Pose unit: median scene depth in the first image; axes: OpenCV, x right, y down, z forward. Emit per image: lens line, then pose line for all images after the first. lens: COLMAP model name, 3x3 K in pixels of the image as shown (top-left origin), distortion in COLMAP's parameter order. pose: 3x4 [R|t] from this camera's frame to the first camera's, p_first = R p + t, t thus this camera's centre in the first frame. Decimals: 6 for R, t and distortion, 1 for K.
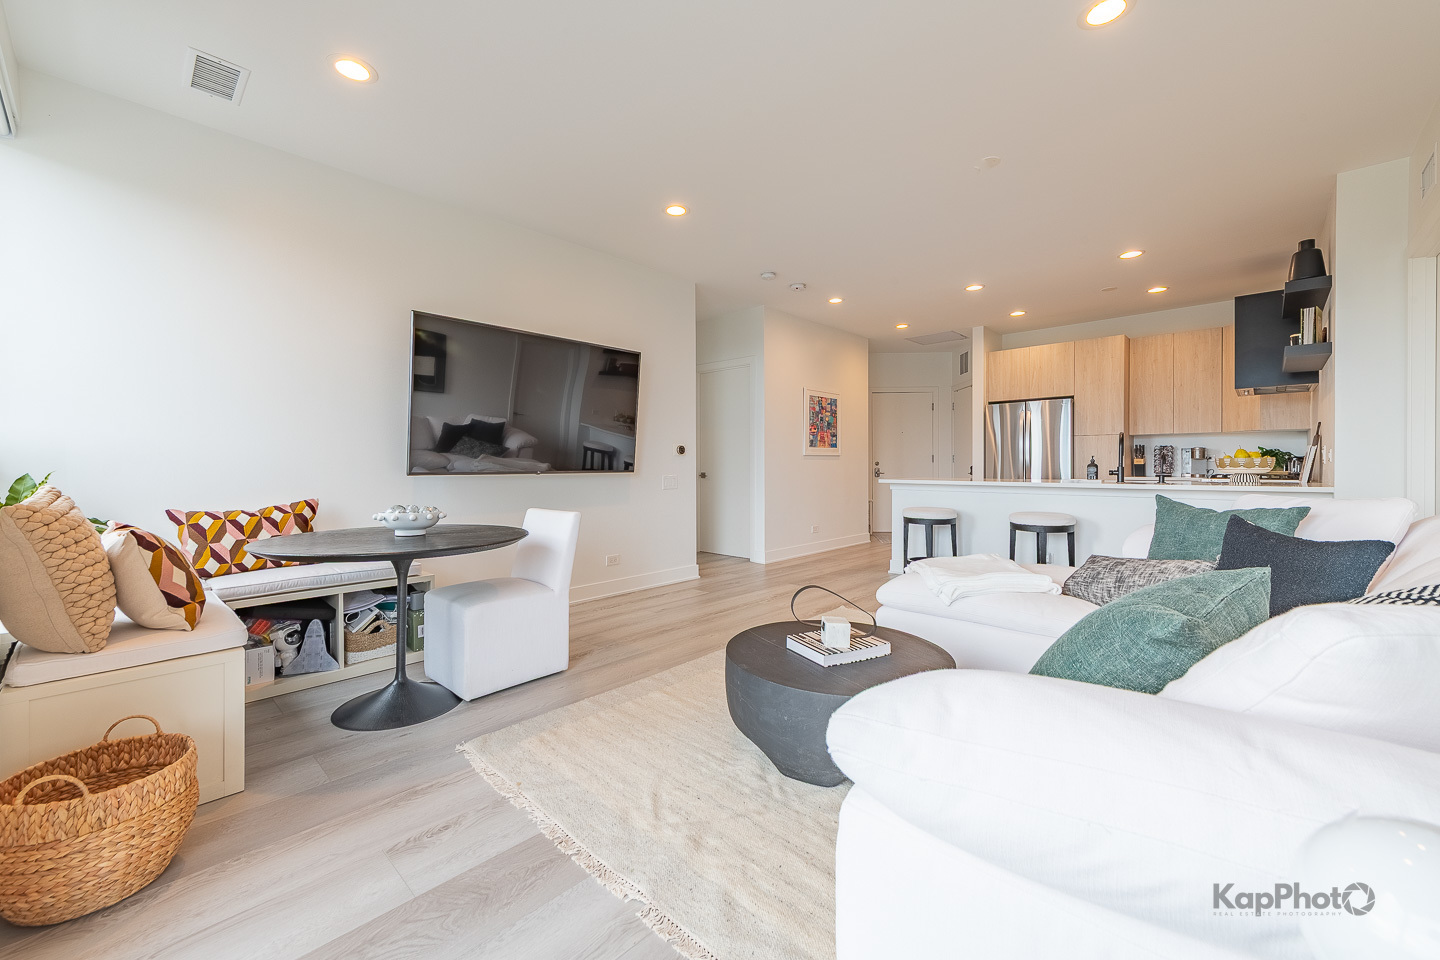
lens RADIAL K [[568.5, 0, 747.1], [0, 568.5, 466.2], [0, 0, 1]] dist [0.010863, -0.000078]
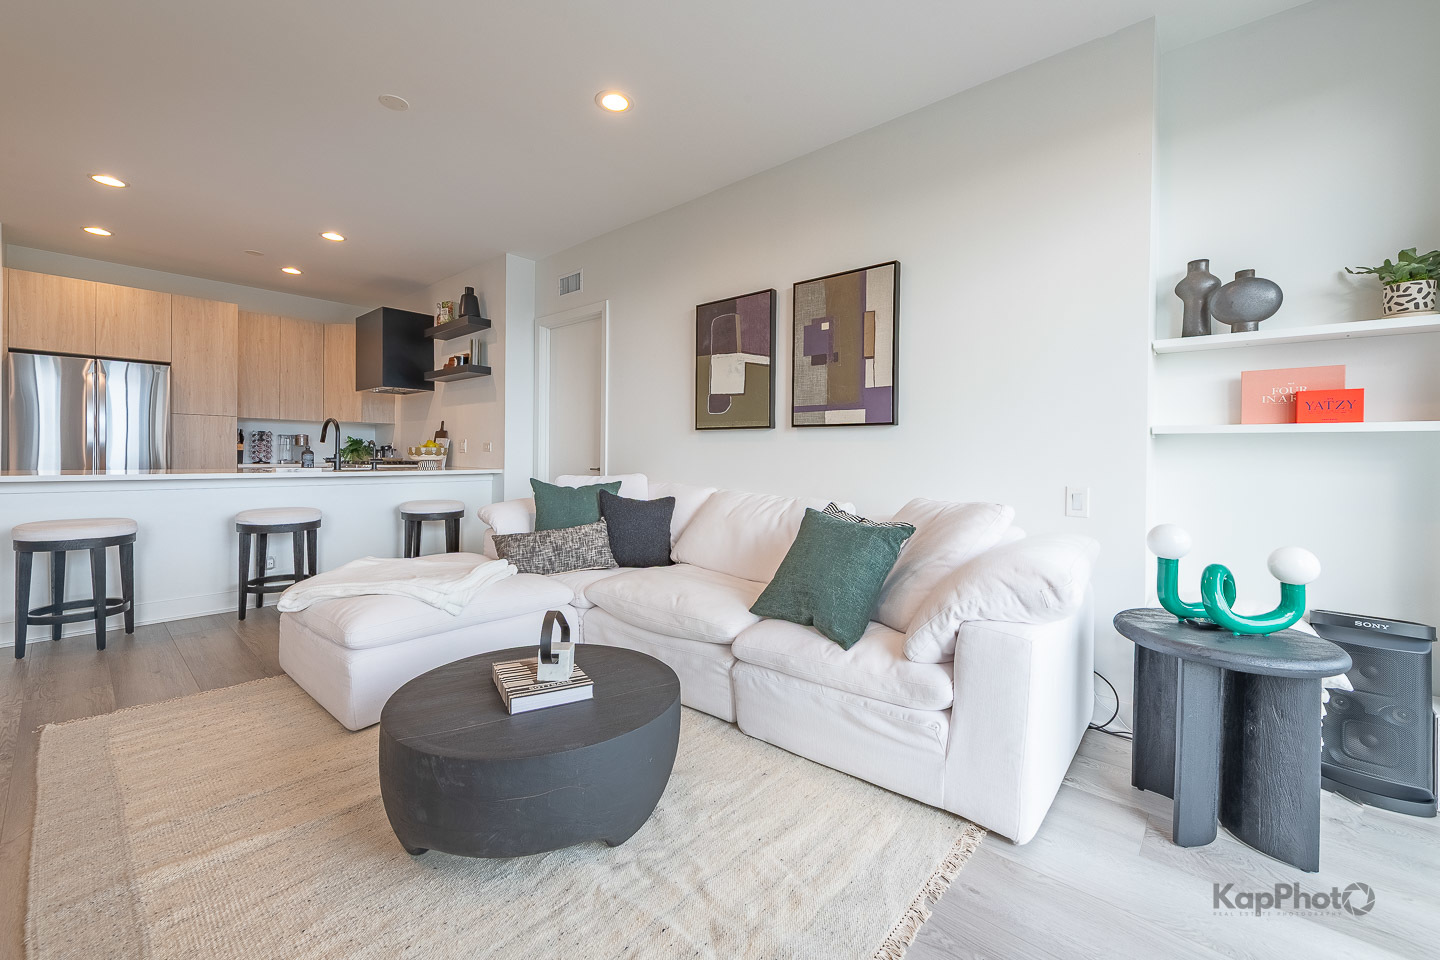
lens RADIAL K [[575.2, 0, 699.6], [0, 575.2, 458.2], [0, 0, 1]] dist [0.001472, -0.000193]
pose [[0.018745, -0.002832, 0.999820, -0.205619], [-0.007390, 0.999968, 0.002970, 0.000615], [-0.999797, -0.007444, 0.018724, 0.247426]]
